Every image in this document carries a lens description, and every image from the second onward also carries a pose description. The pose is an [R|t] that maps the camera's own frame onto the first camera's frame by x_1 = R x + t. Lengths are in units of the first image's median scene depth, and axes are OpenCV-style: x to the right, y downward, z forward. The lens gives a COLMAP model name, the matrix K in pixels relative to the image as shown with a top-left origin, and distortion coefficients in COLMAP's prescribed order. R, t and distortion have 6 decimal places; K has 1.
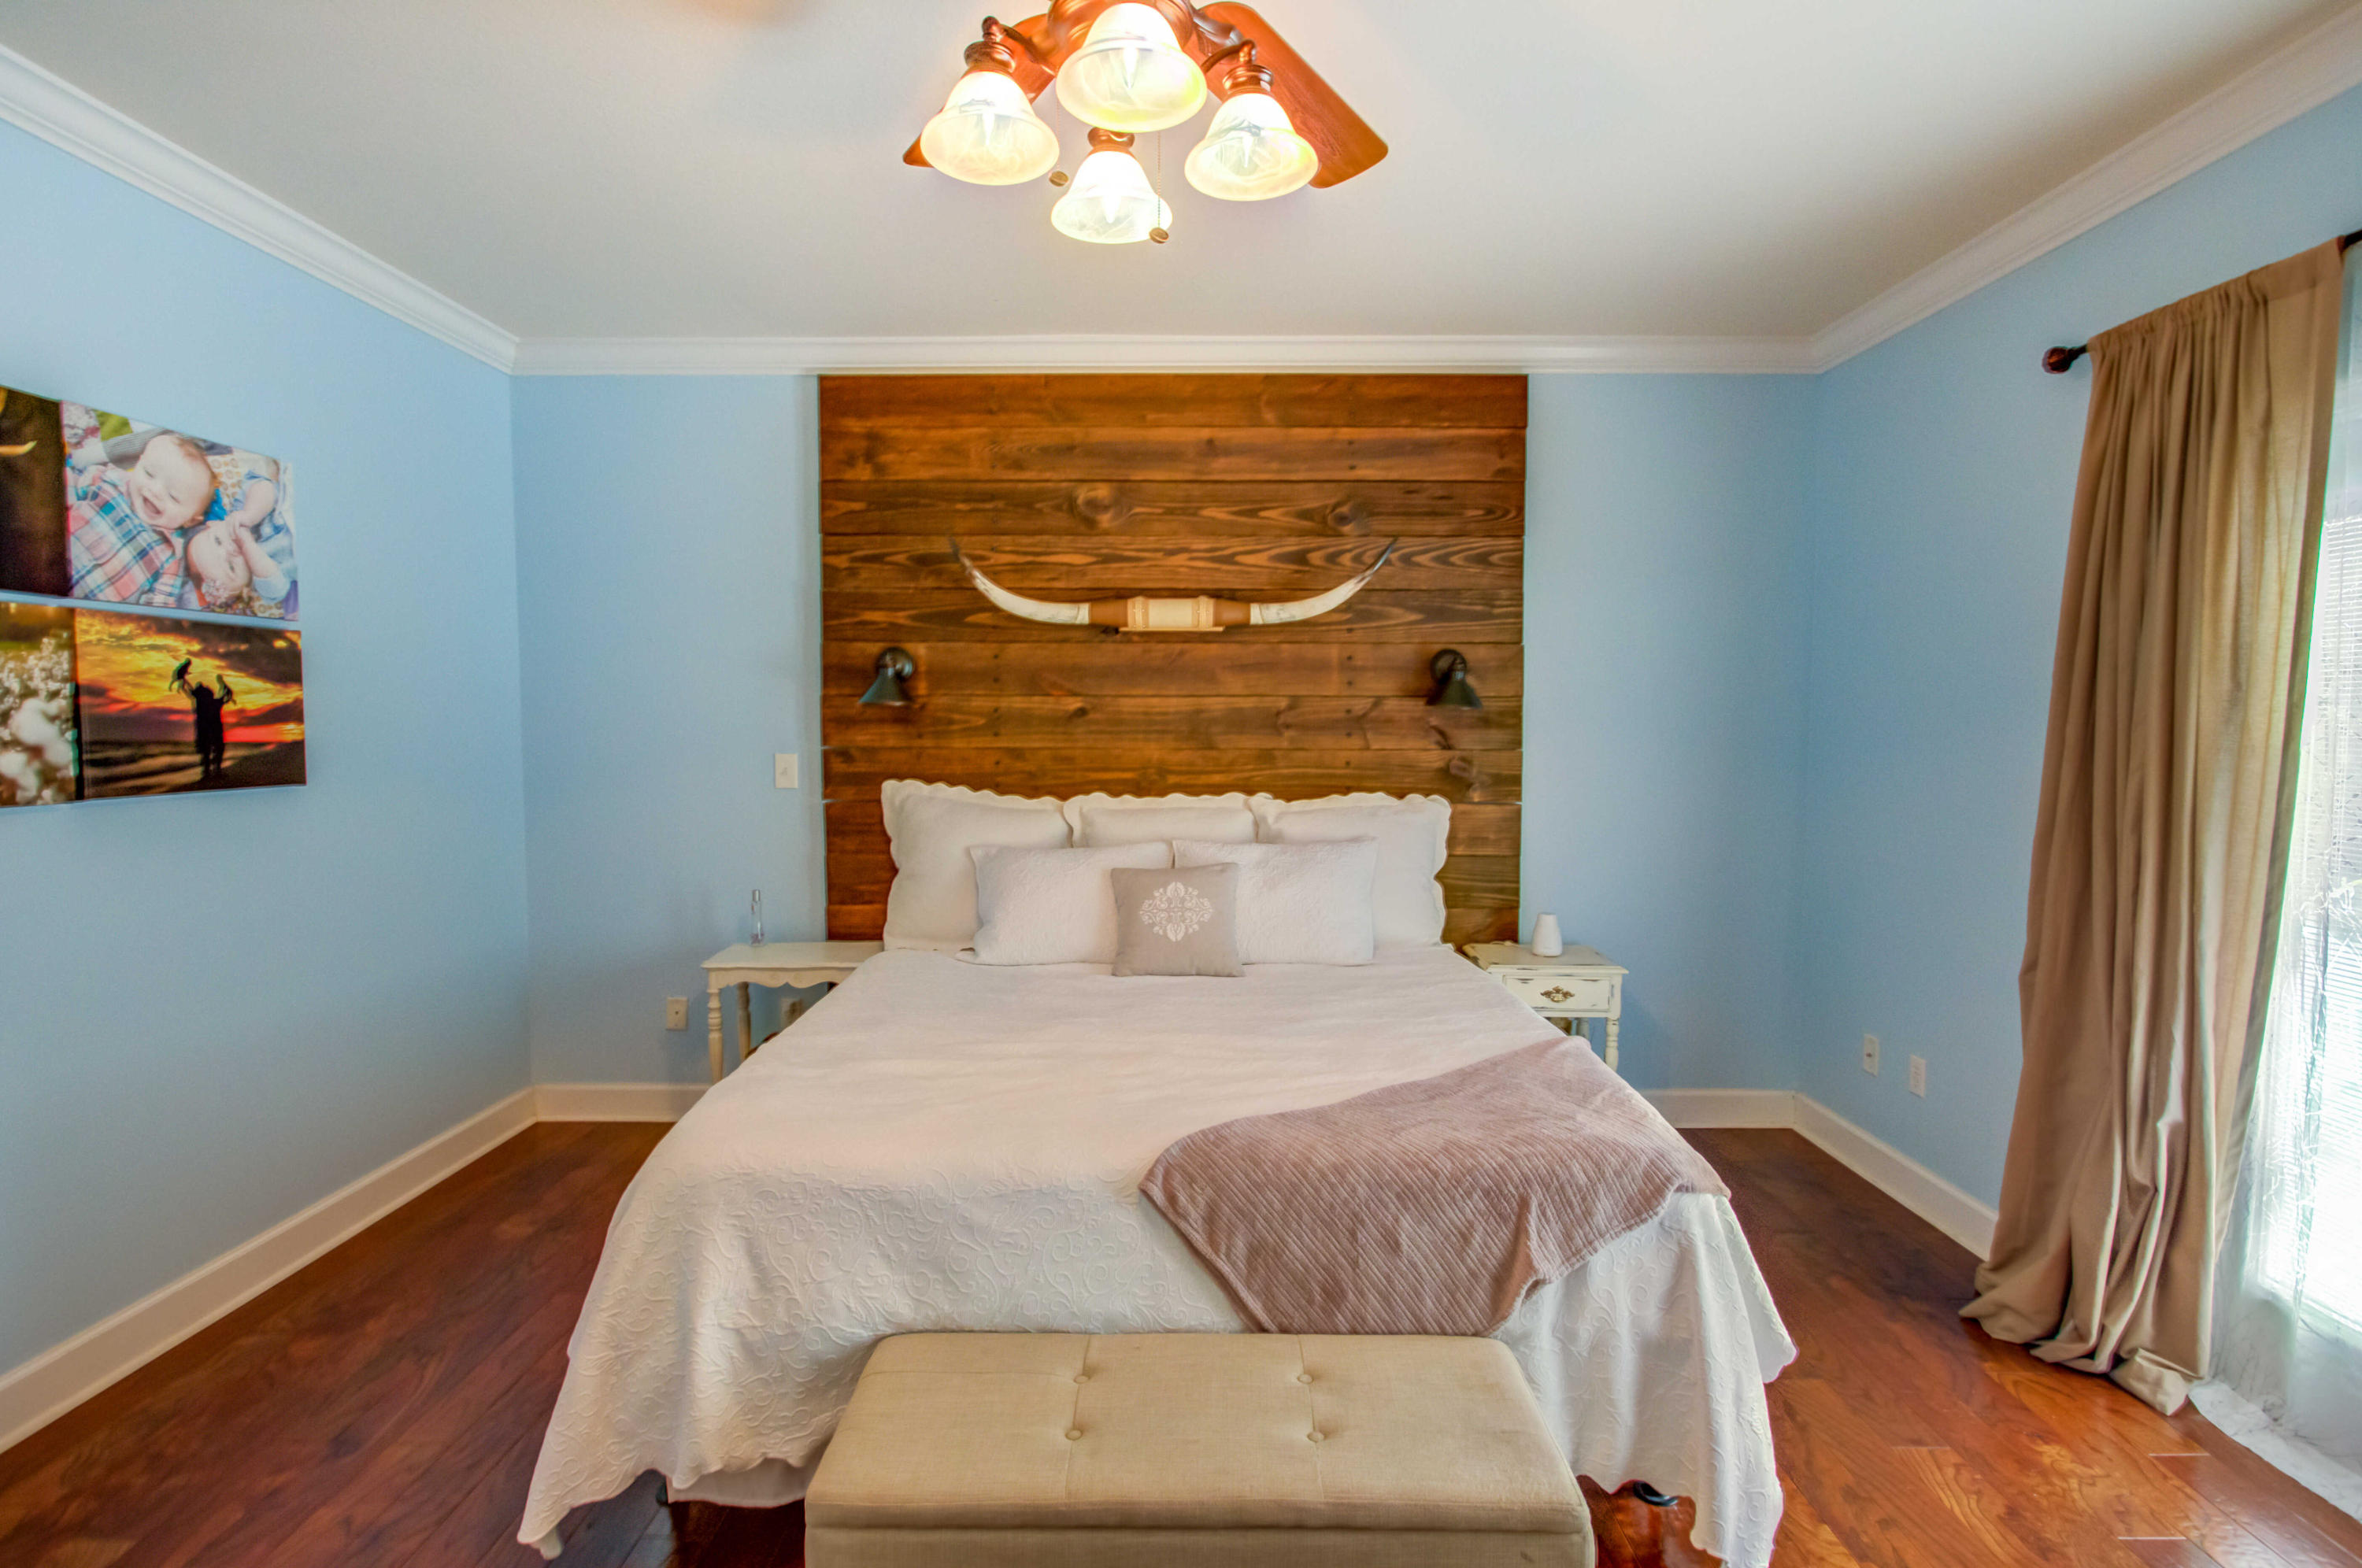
lens RADIAL K [[1142.0, 0, 1177.6], [0, 1142.0, 778.6], [0, 0, 1]] dist [-0.019800, 0.012874]
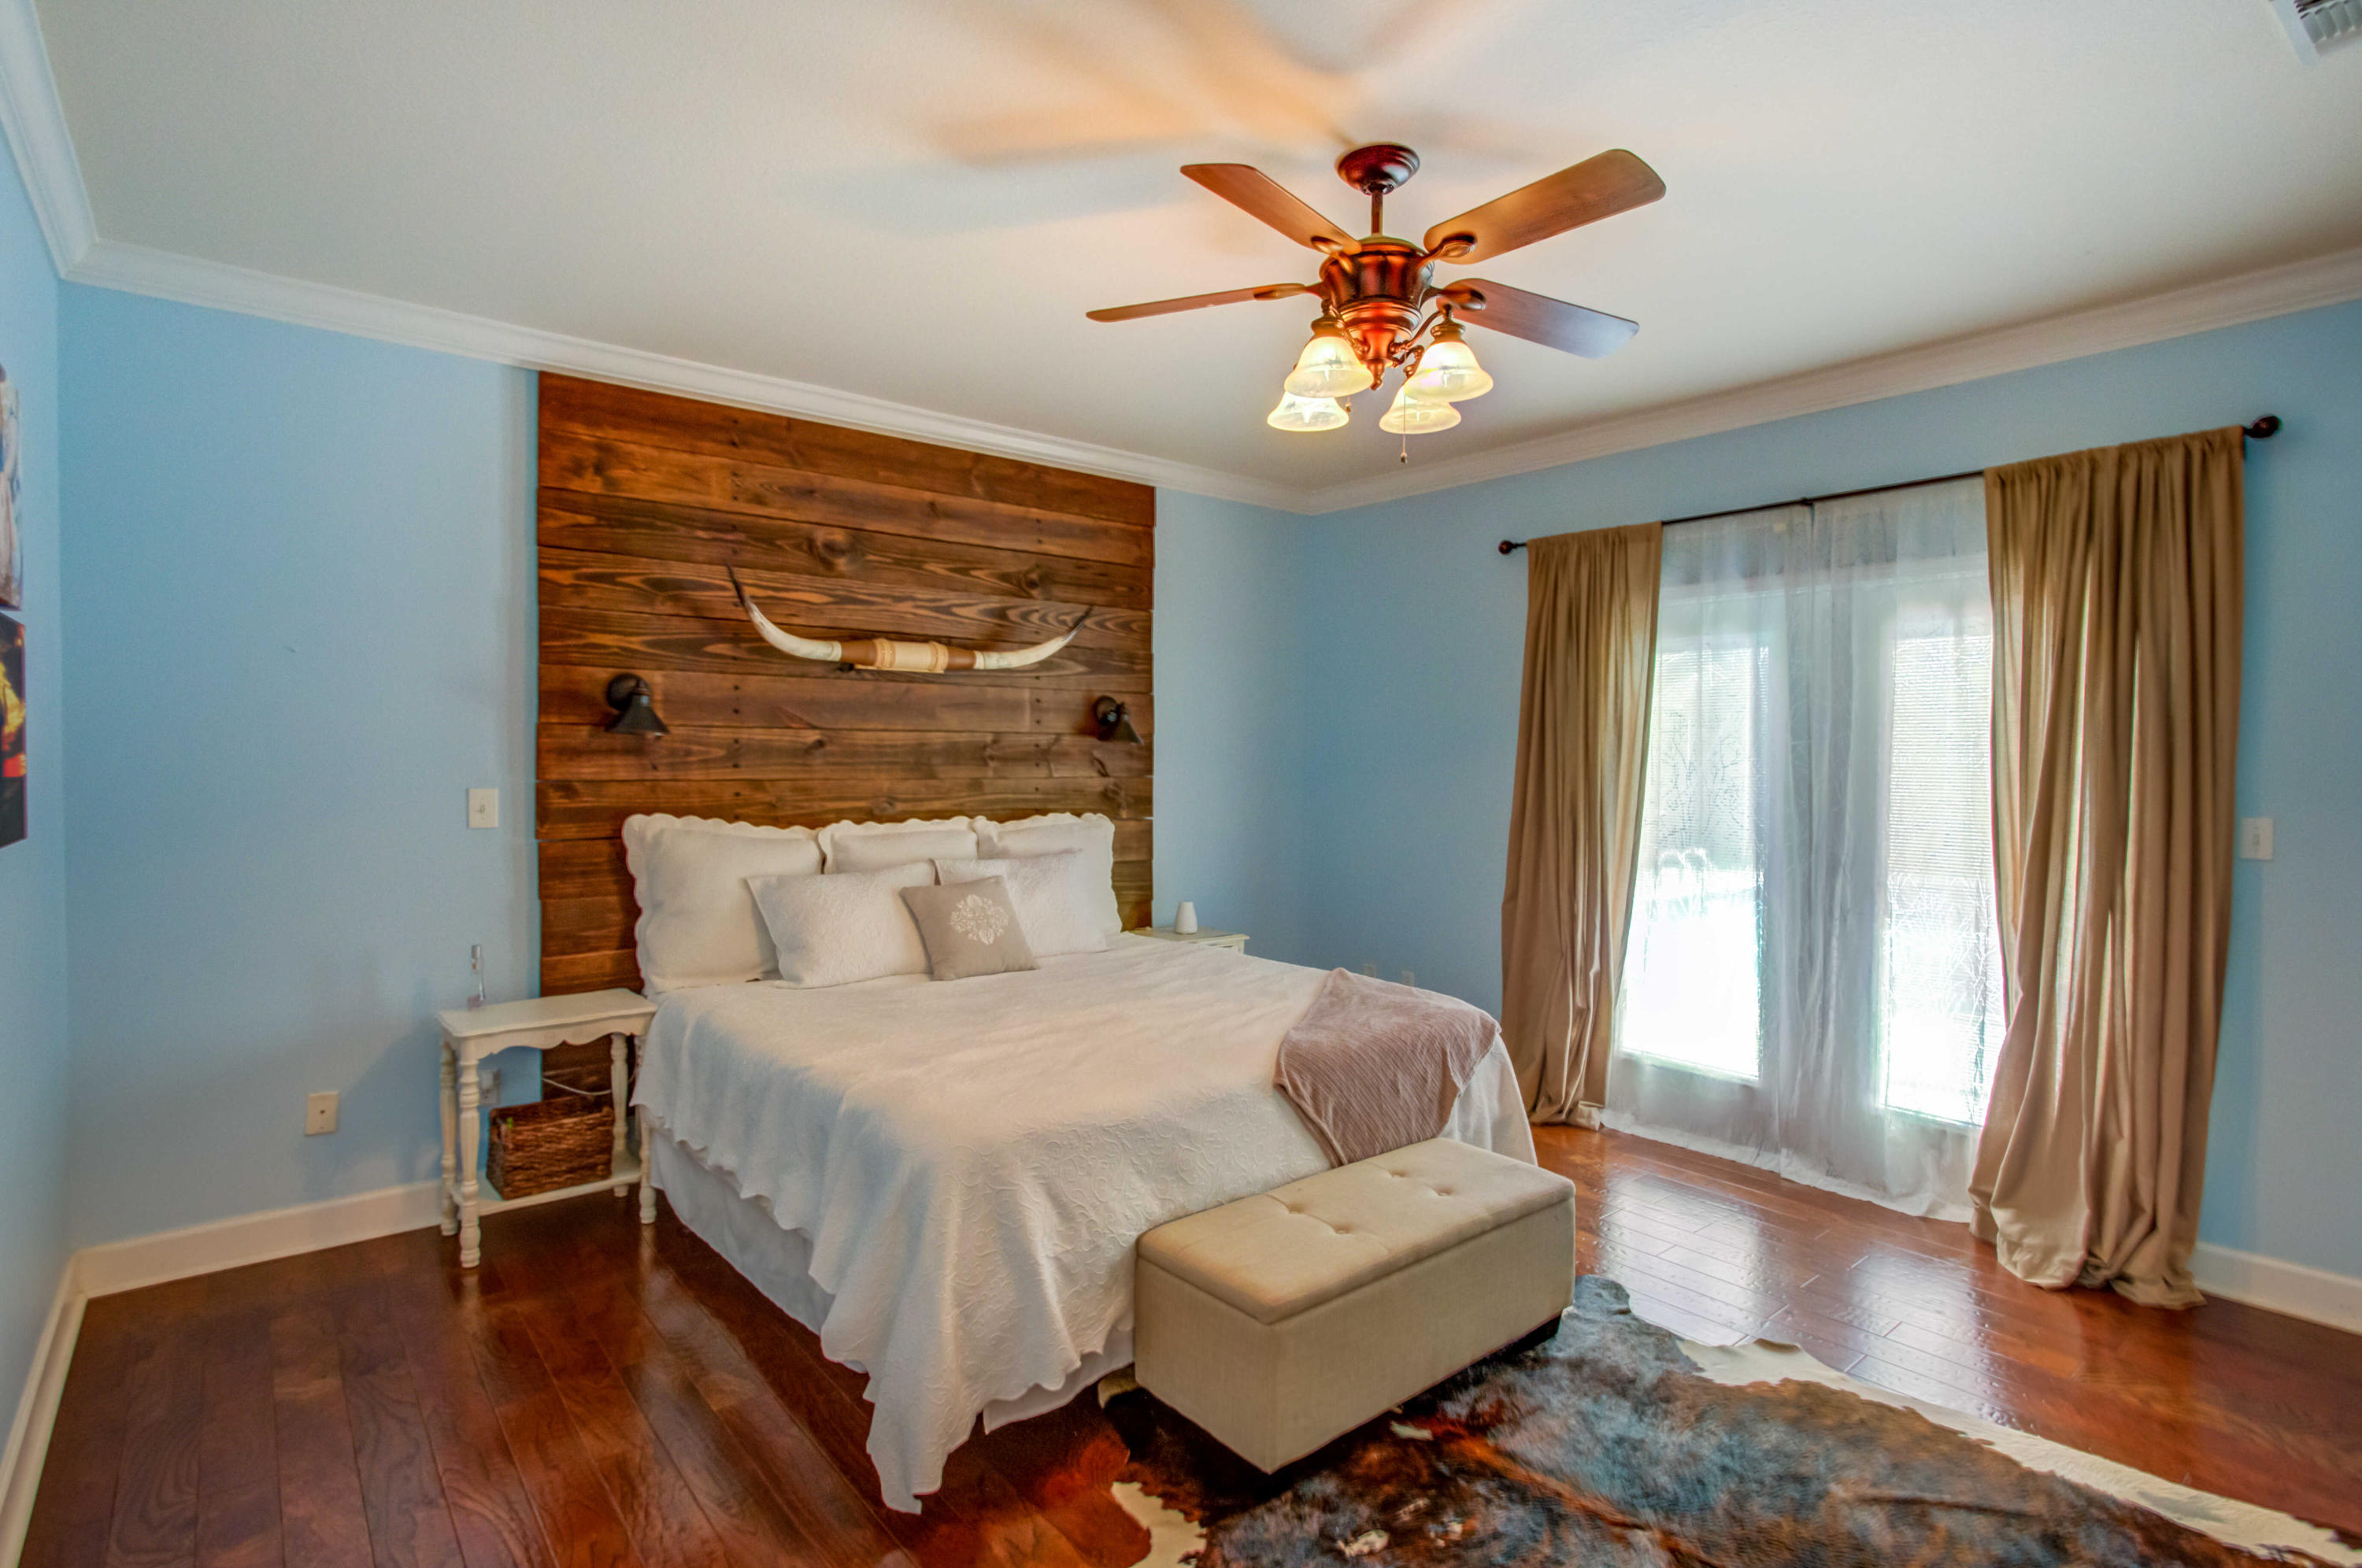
lens RADIAL K [[1164.7, 0, 1179.5], [0, 1164.7, 773.4], [0, 0, 1]] dist [-0.004489, -0.000236]
pose [[0.769972, -0.007819, 0.638029, -0.516524], [0.027165, 0.999420, -0.020534, -0.000921], [-0.637499, 0.033143, 0.769738, -0.027497]]
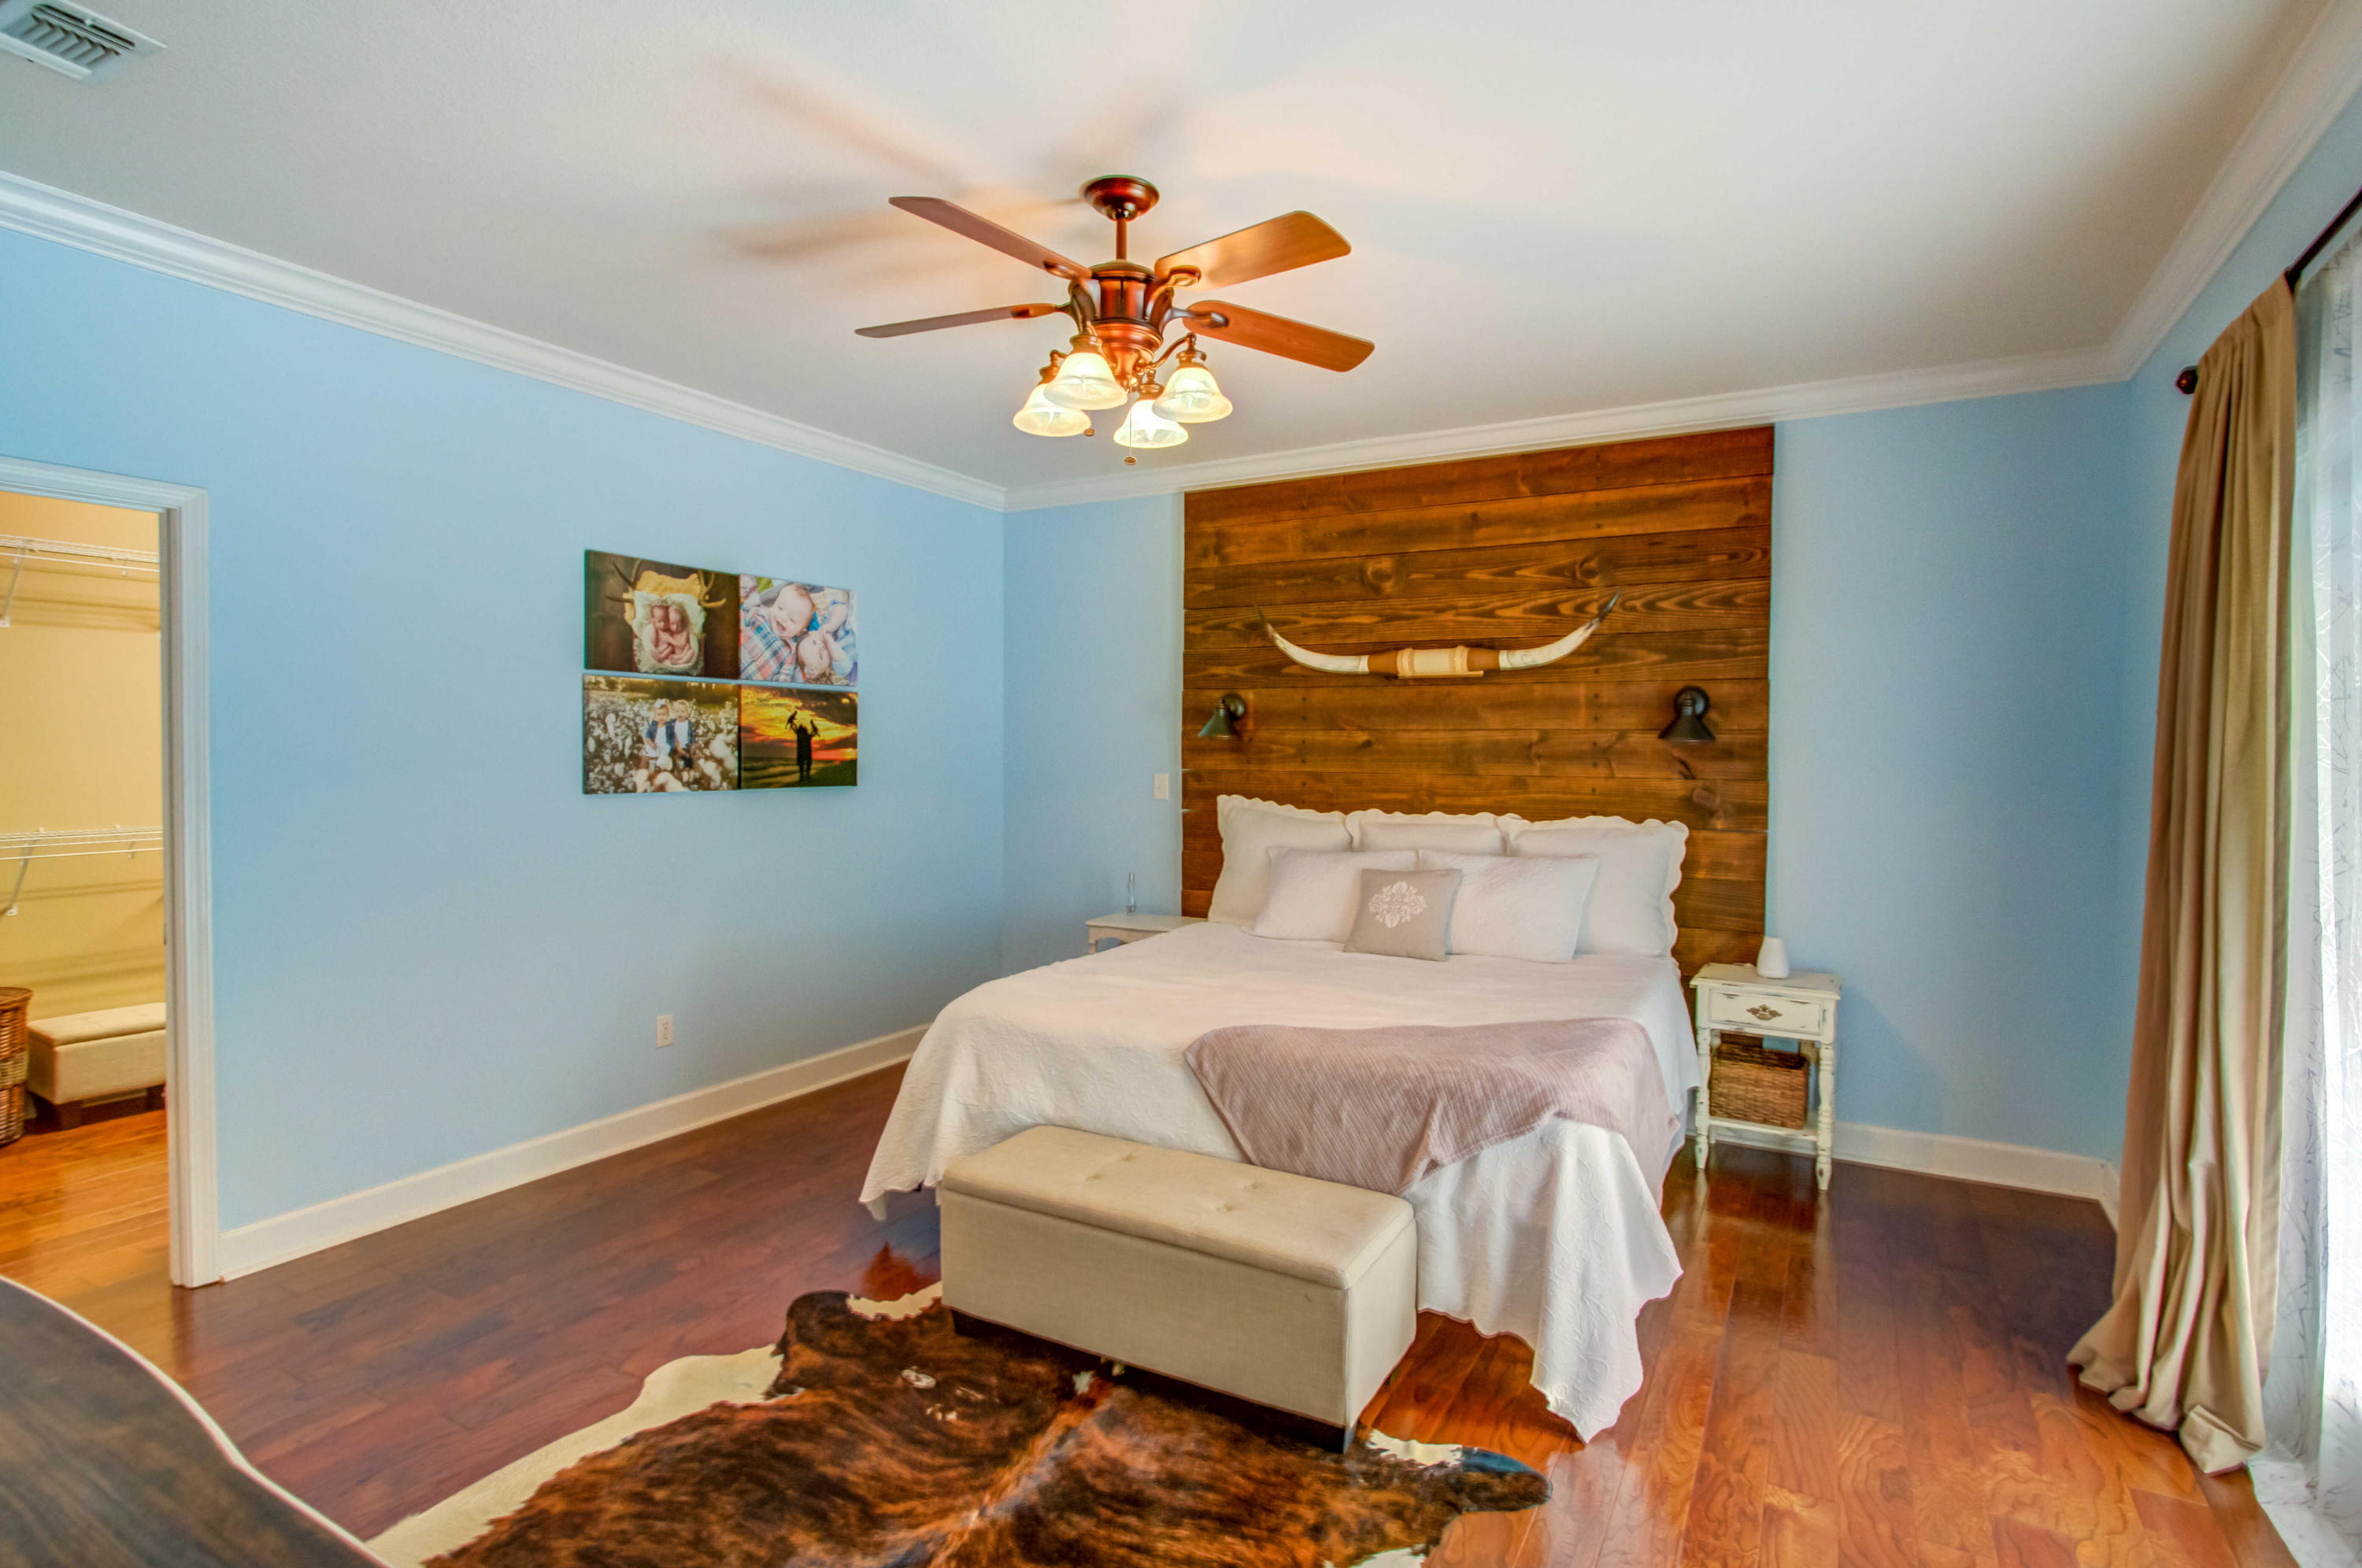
lens RADIAL K [[1148.6, 0, 1193.2], [0, 1148.6, 773.7], [0, 0, 1]] dist [-0.005192, 0.000348]
pose [[0.878210, 0.015153, -0.478035, 0.346353], [-0.031151, 0.999188, -0.025555, 0.011433], [0.477260, 0.037334, 0.877969, -0.173456]]
